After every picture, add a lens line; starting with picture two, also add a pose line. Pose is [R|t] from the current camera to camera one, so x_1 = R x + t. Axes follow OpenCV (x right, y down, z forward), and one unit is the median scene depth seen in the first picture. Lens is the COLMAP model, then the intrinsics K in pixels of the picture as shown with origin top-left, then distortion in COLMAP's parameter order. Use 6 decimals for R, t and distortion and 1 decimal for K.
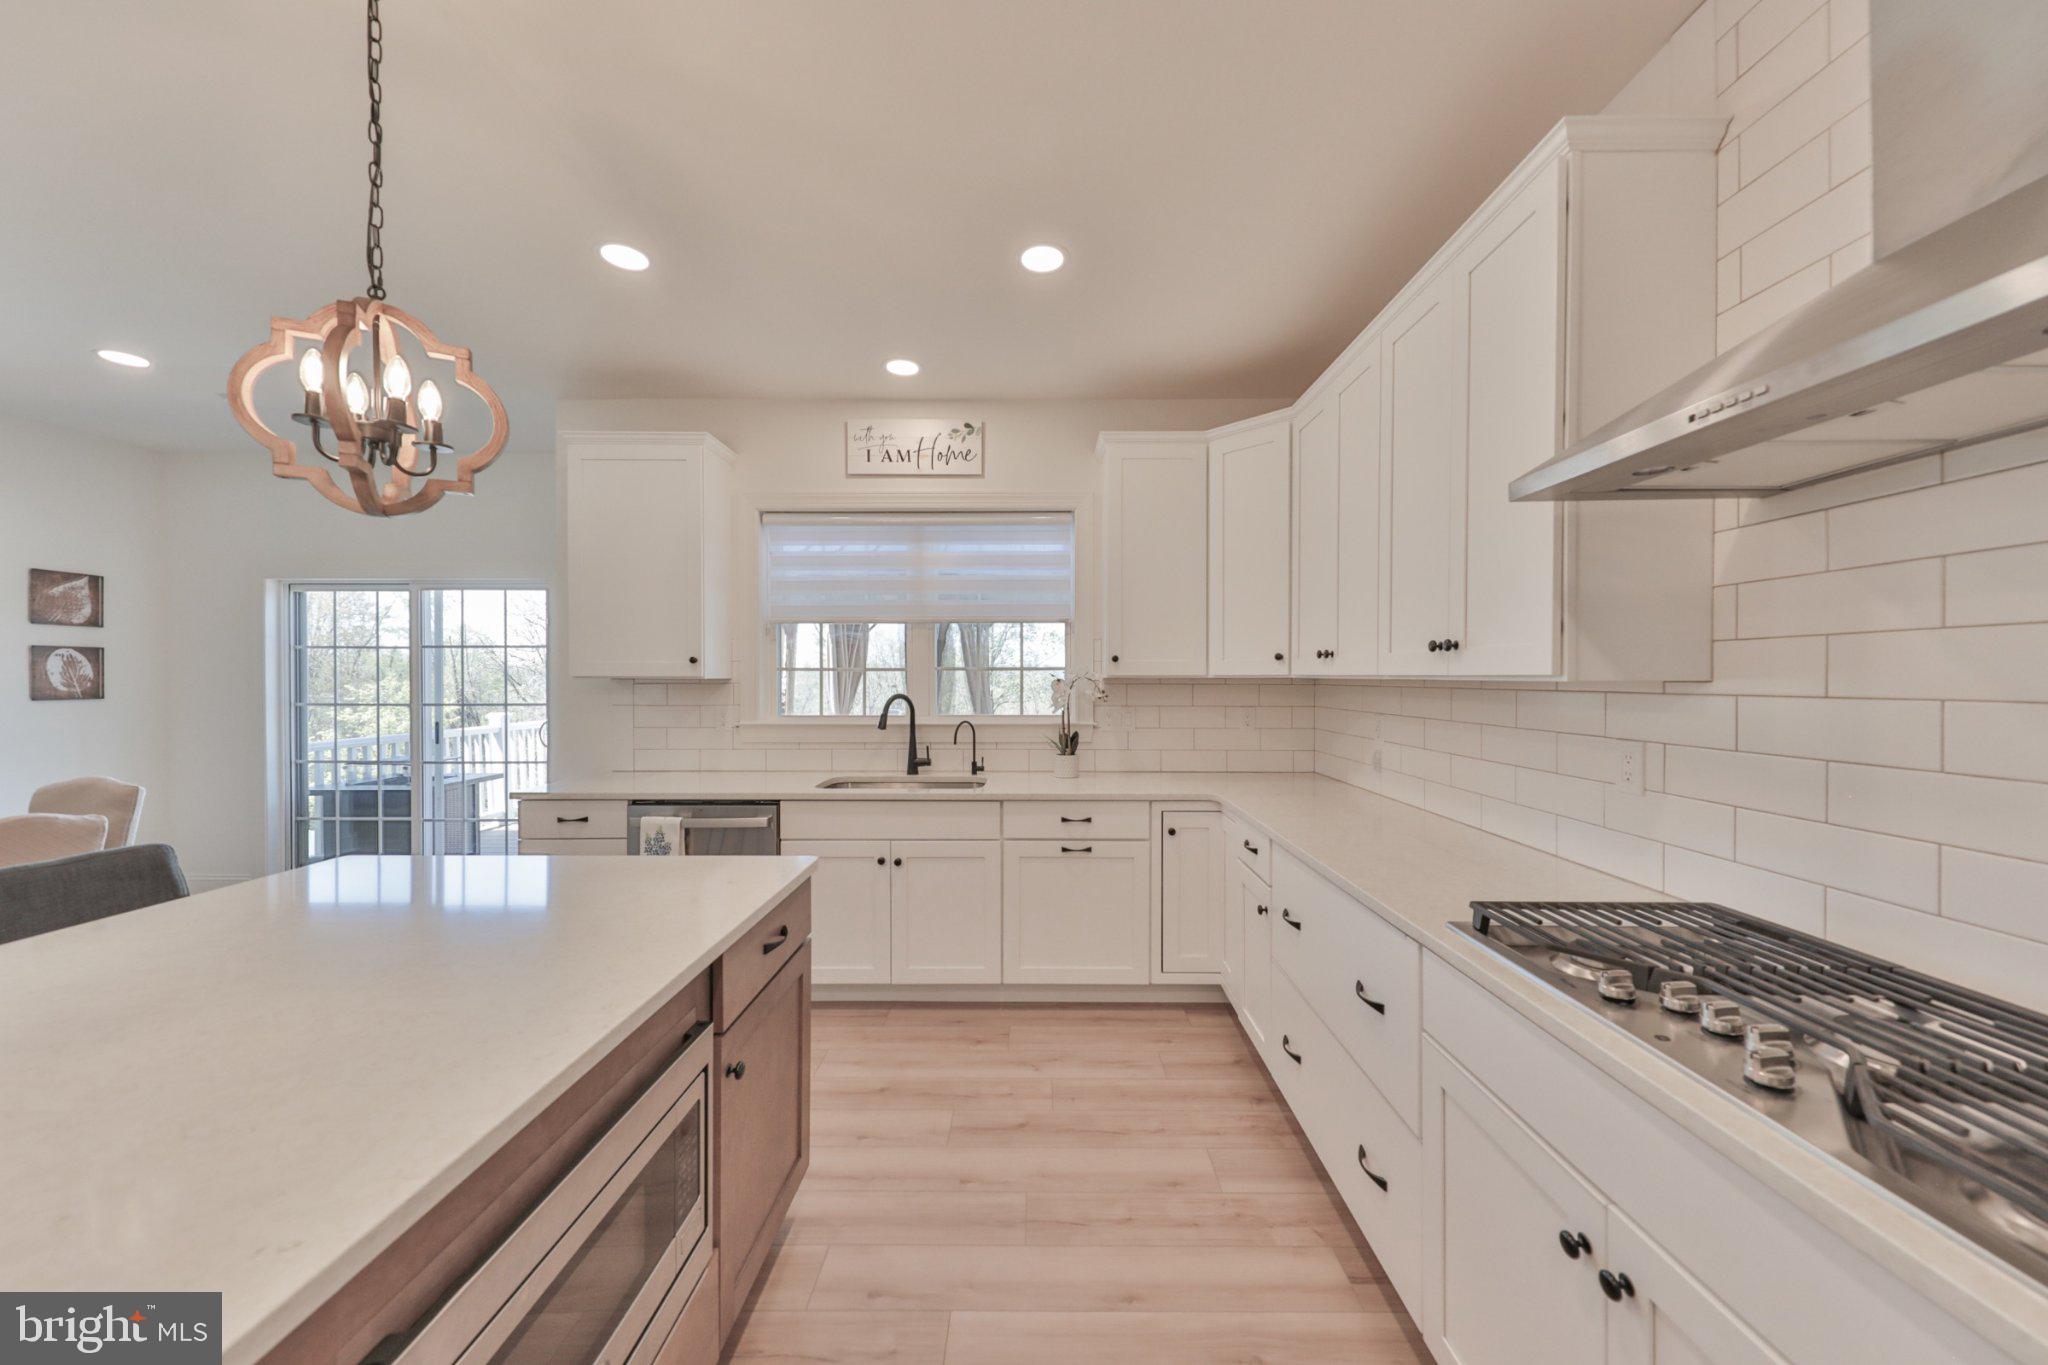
lens RADIAL K [[735.2, 0, 1024.0], [0, 735.2, 682.5], [0, 0, 1]] dist [0.001705, -0.000039]
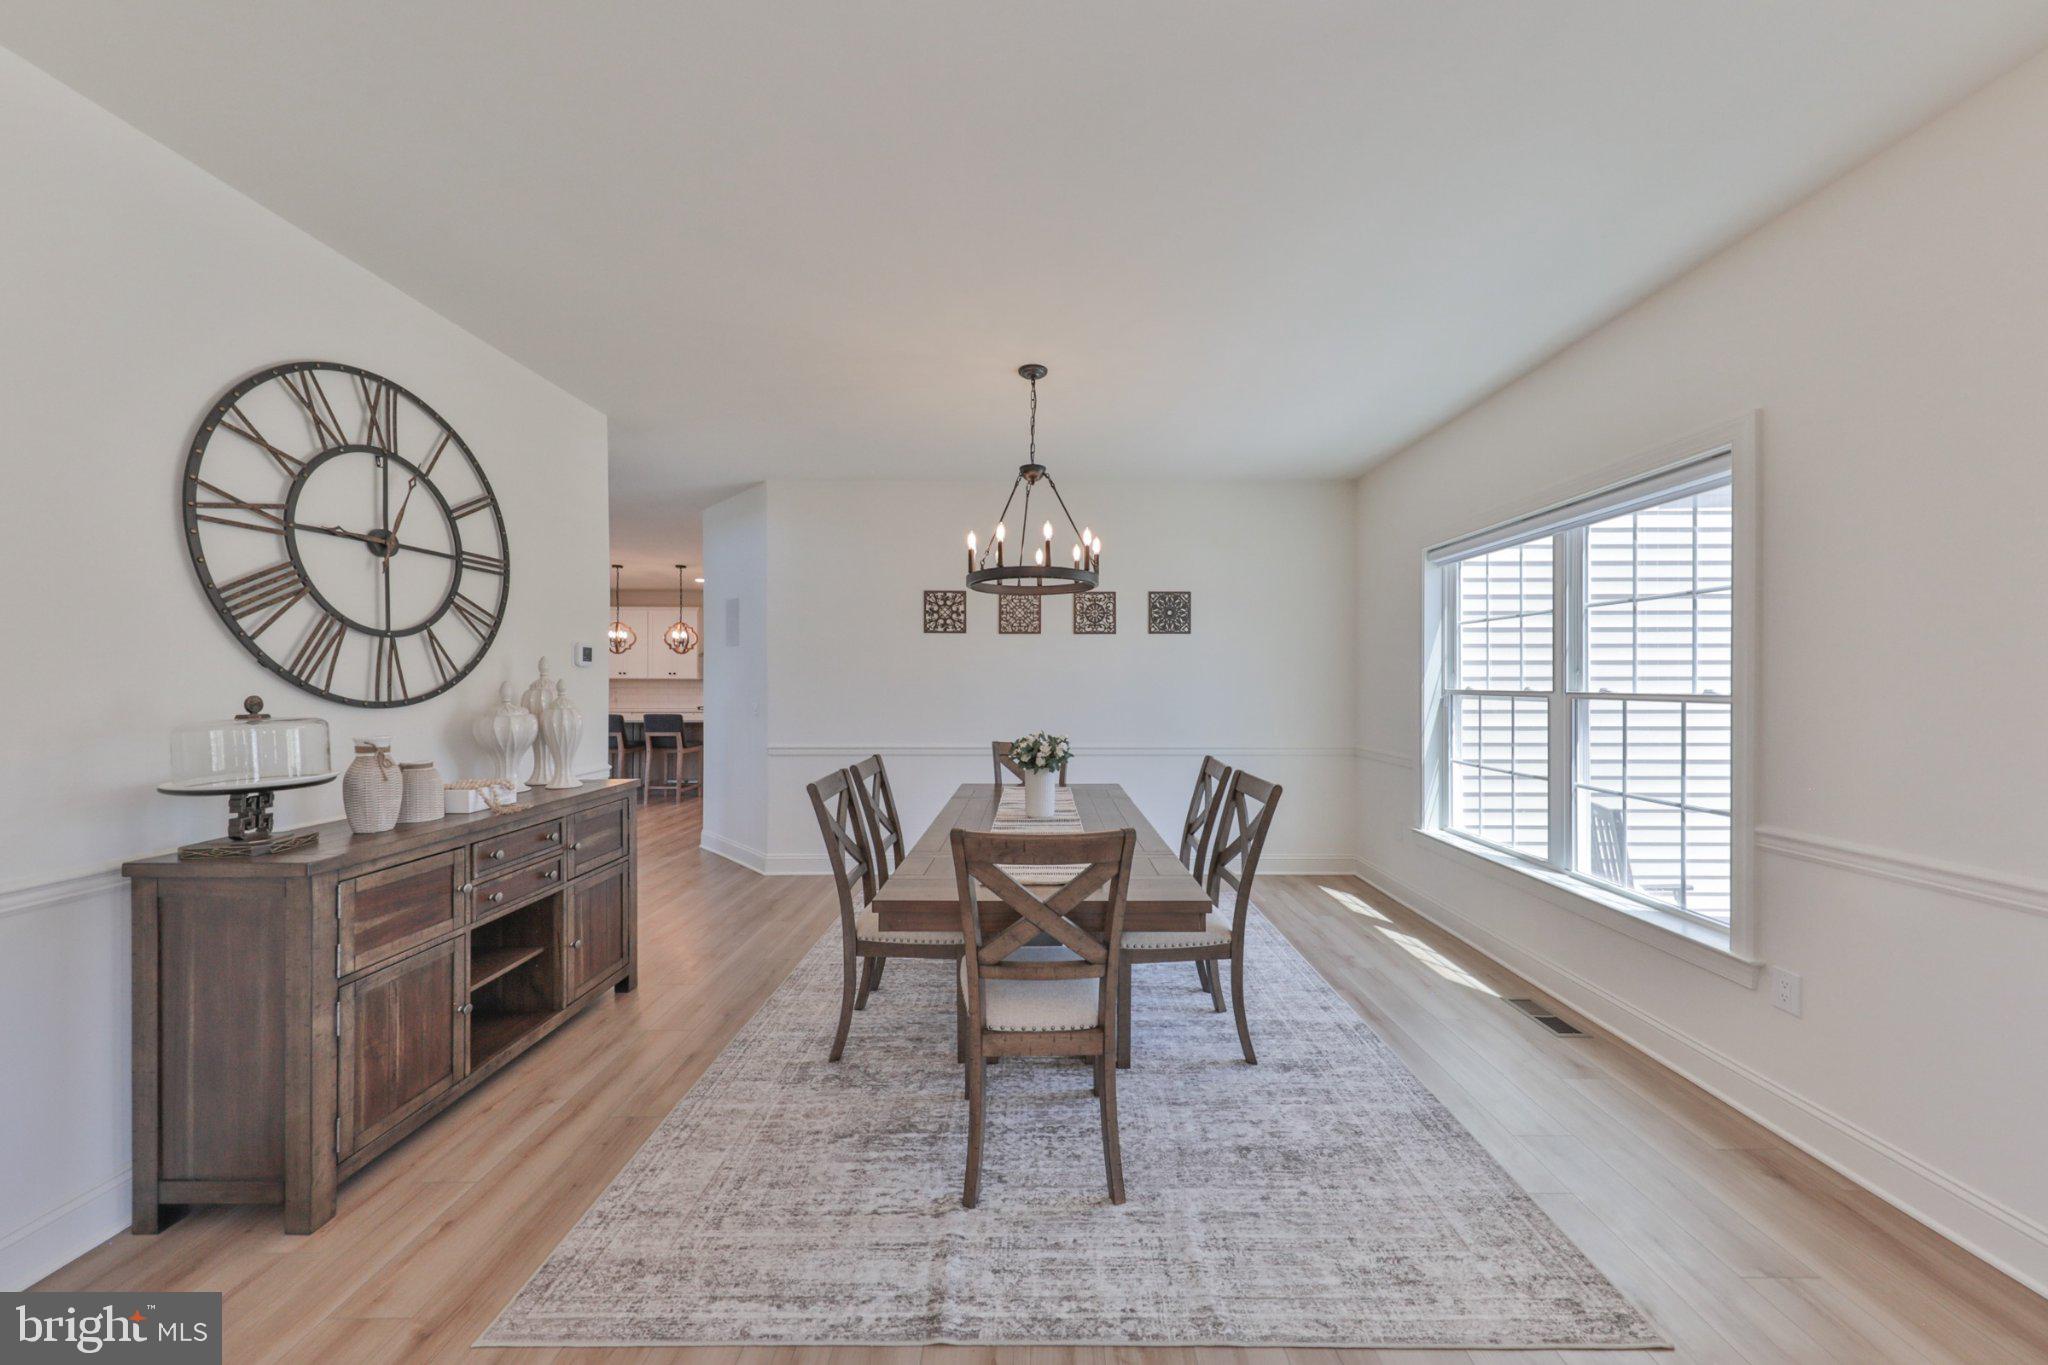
lens RADIAL K [[698.5, 0, 1036.8], [0, 698.5, 679.6], [0, 0, 1]] dist [0.013873, -0.004741]
pose [[-0.008952, -0.001152, 0.999959, -2.772465], [0.000974, 0.999999, 0.001160, -0.000398], [-0.999959, 0.000985, -0.008950, -1.045416]]
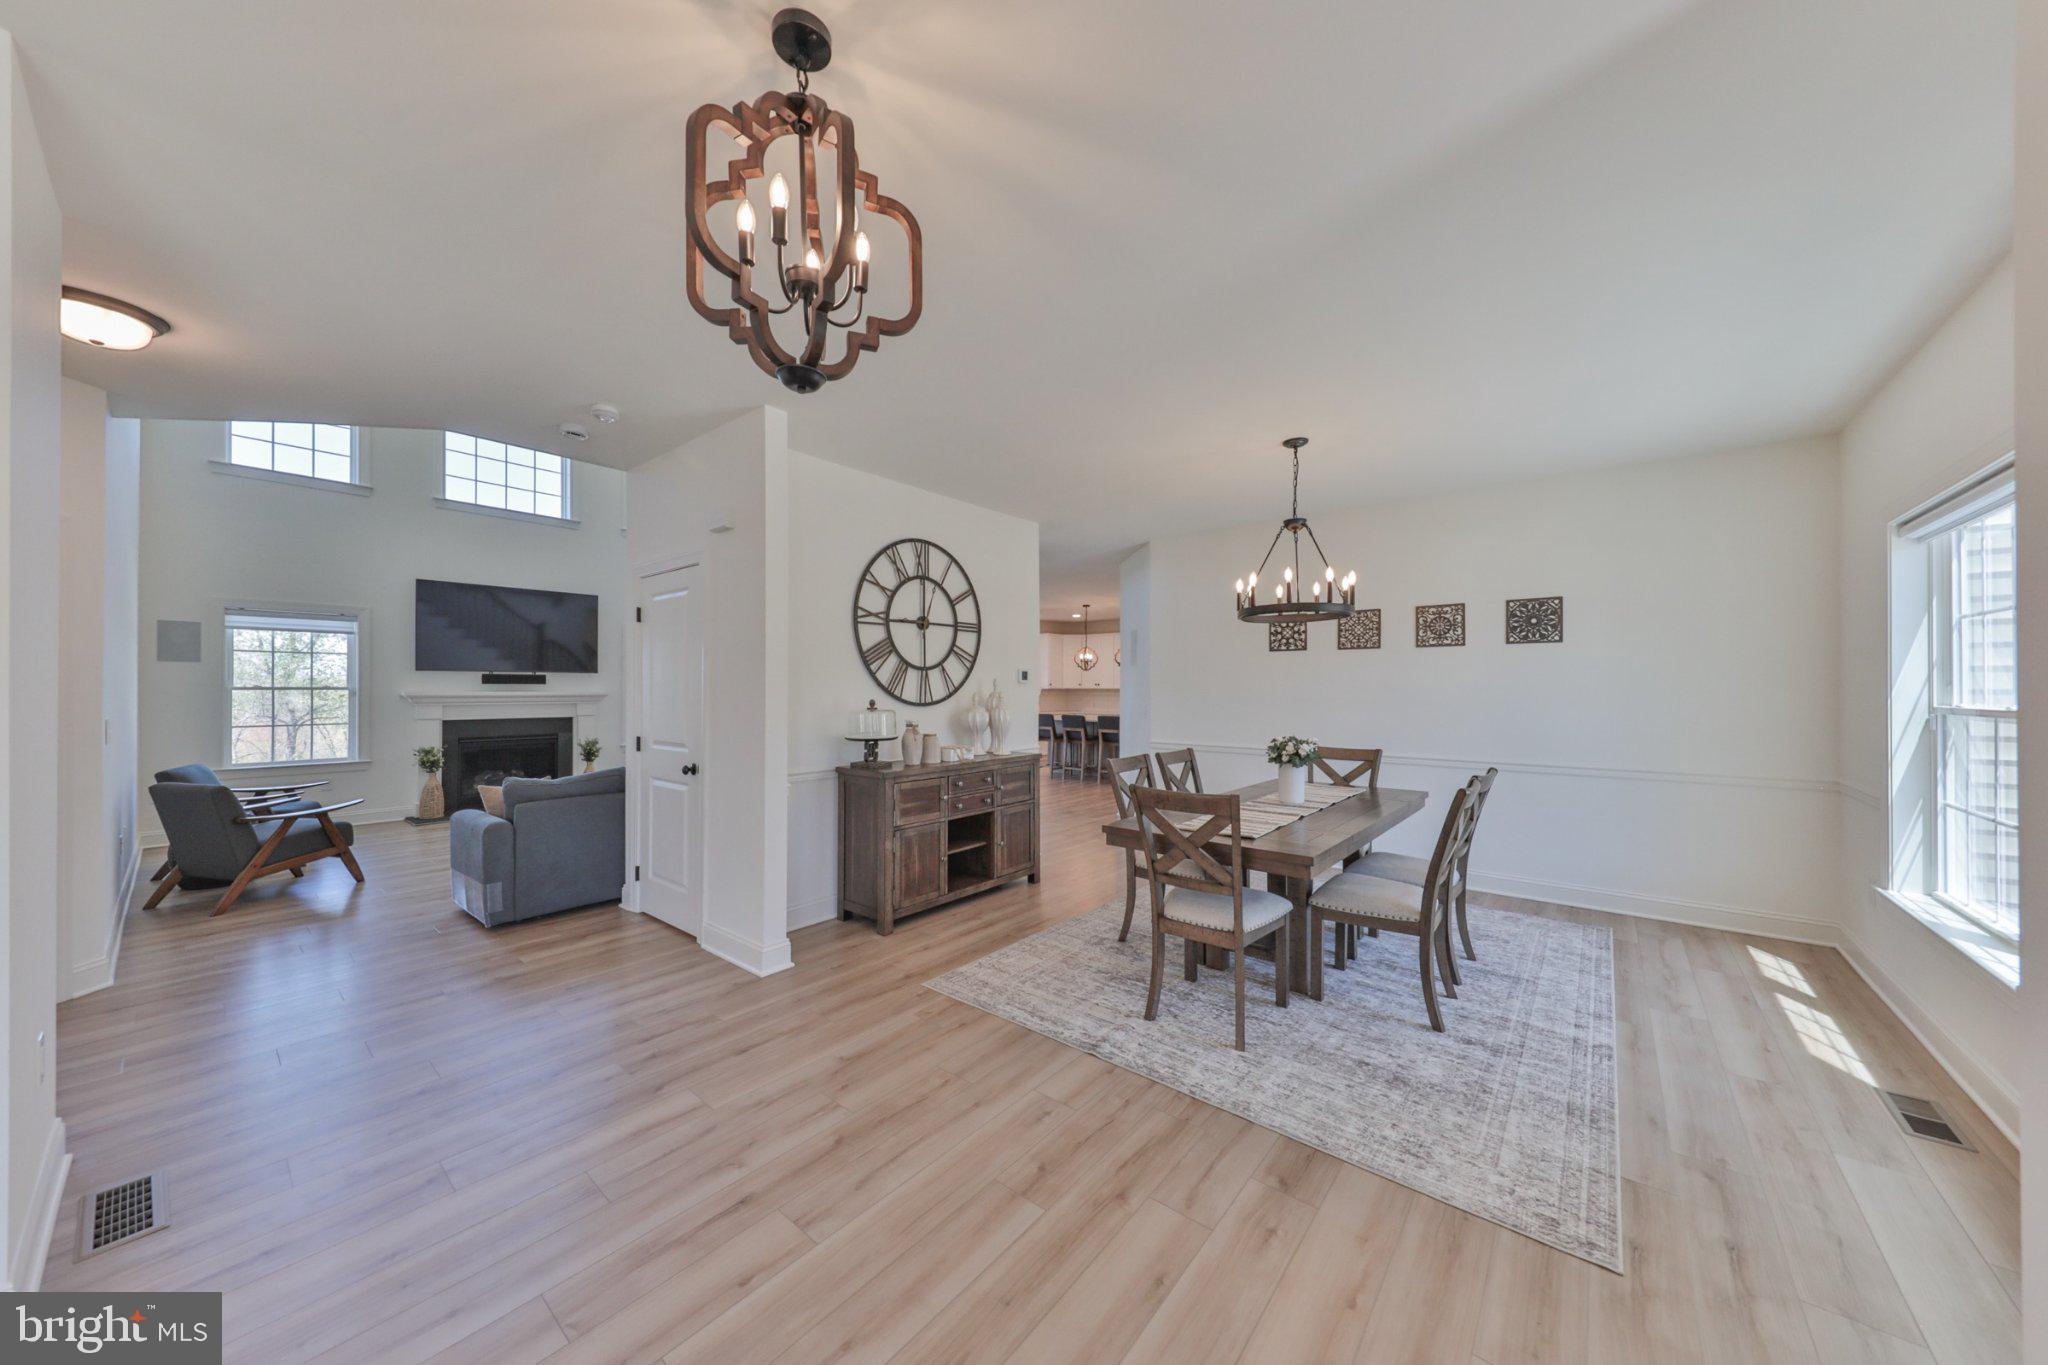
lens RADIAL K [[698.5, 0, 1036.8], [0, 698.5, 679.6], [0, 0, 1]] dist [0.013873, -0.004741]
pose [[0.624013, 0.008547, 0.781367, -3.023150], [0.001523, 0.999925, -0.012154, -0.008001], [-0.781412, 0.008774, 0.623953, -1.472522]]
